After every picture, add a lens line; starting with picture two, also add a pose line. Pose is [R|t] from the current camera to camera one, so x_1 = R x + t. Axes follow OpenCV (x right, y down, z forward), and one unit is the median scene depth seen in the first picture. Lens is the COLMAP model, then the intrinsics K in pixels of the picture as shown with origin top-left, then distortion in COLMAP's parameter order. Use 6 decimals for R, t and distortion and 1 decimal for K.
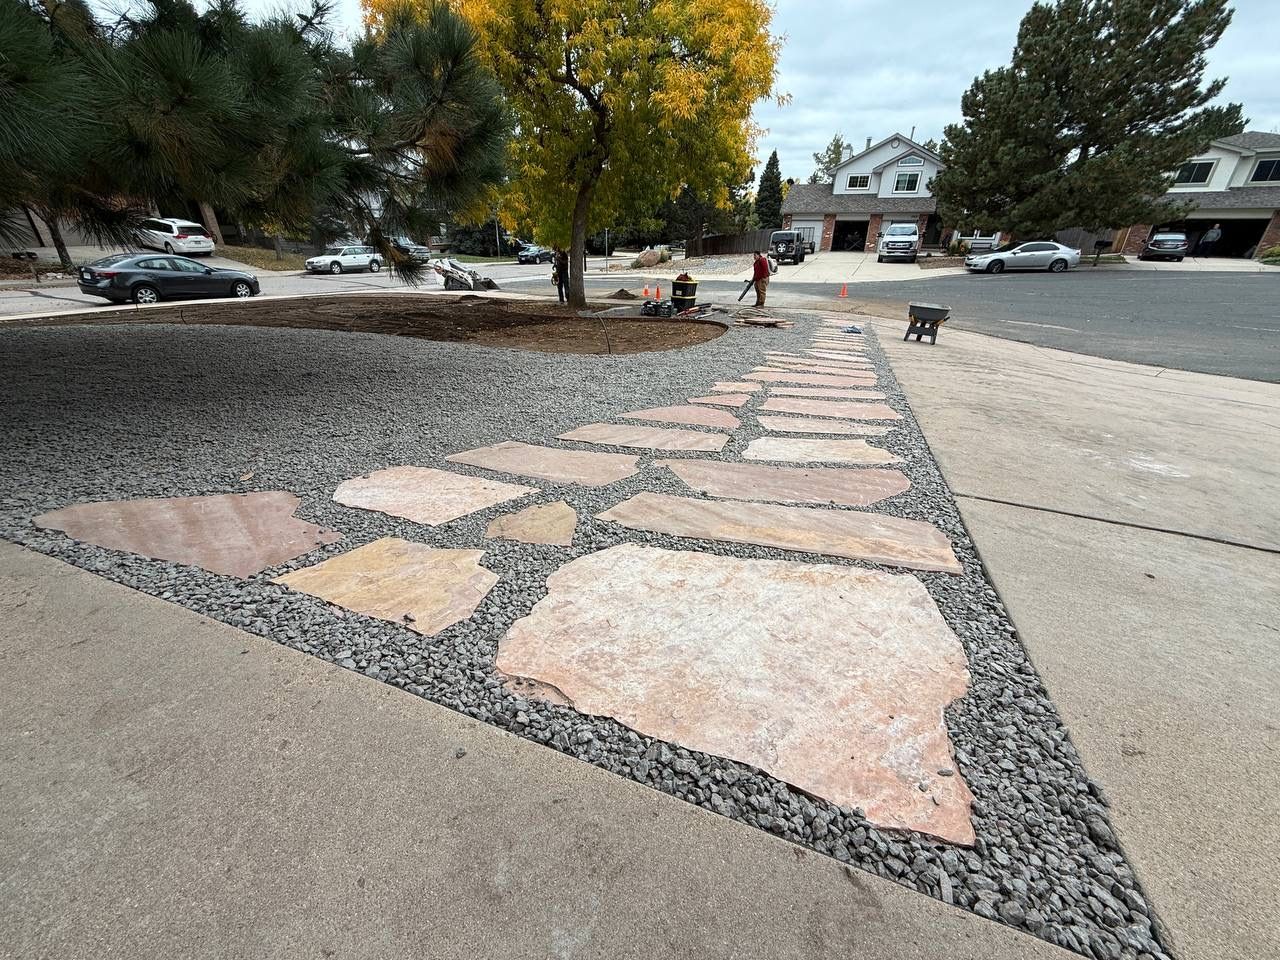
lens RADIAL K [[508.6, 0, 635.0], [0, 508.6, 478.2], [0, 0, 1]] dist [-0.000977, 0.000337]
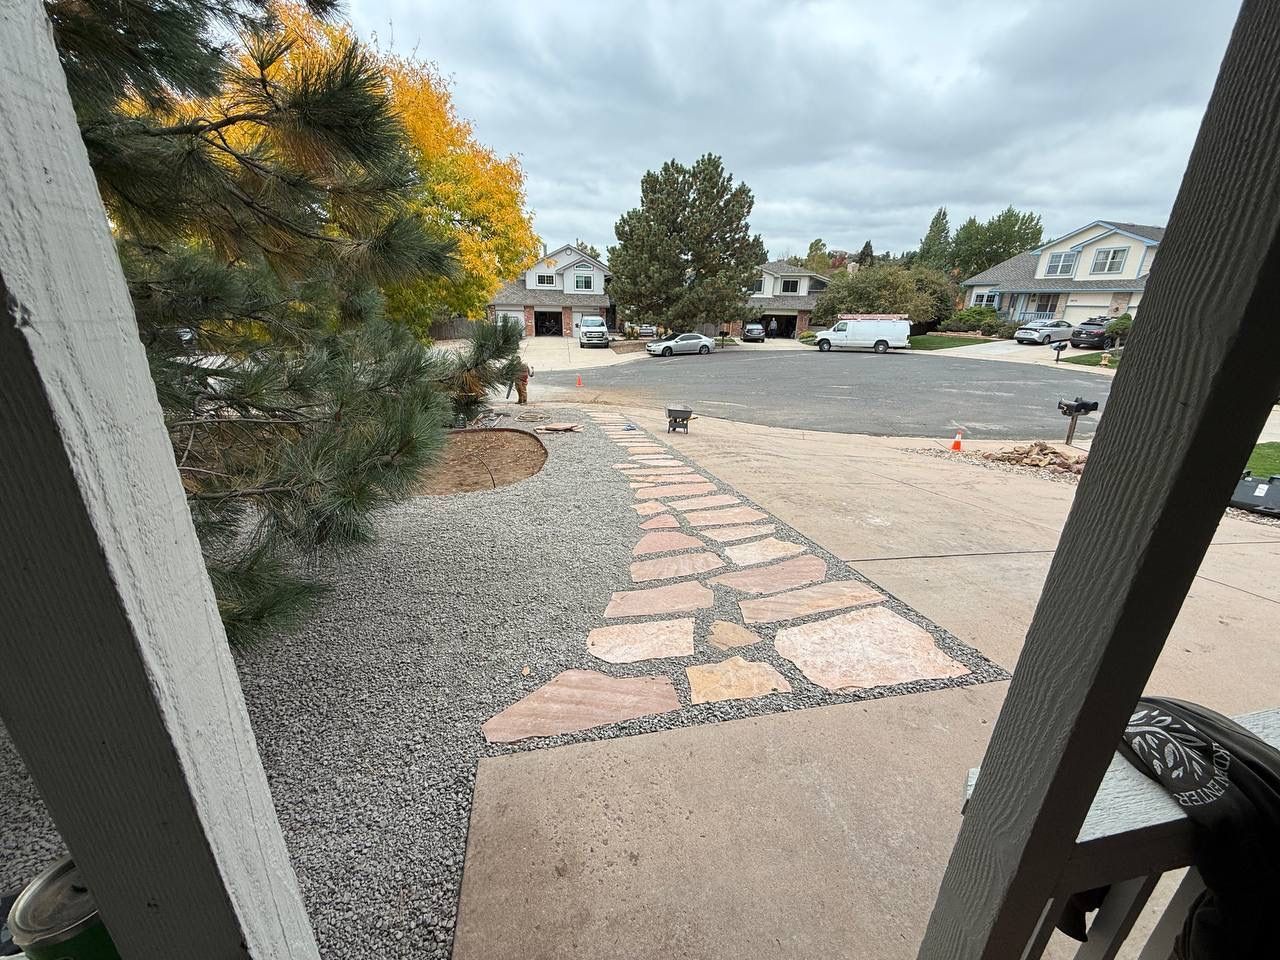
lens RADIAL K [[508.6, 0, 635.0], [0, 508.6, 478.2], [0, 0, 1]] dist [-0.000977, 0.000337]
pose [[0.843370, -0.161147, 0.512600, -0.092882], [0.224374, 0.972435, -0.063451, -0.029906], [-0.488245, 0.168527, 0.856280, -0.037700]]
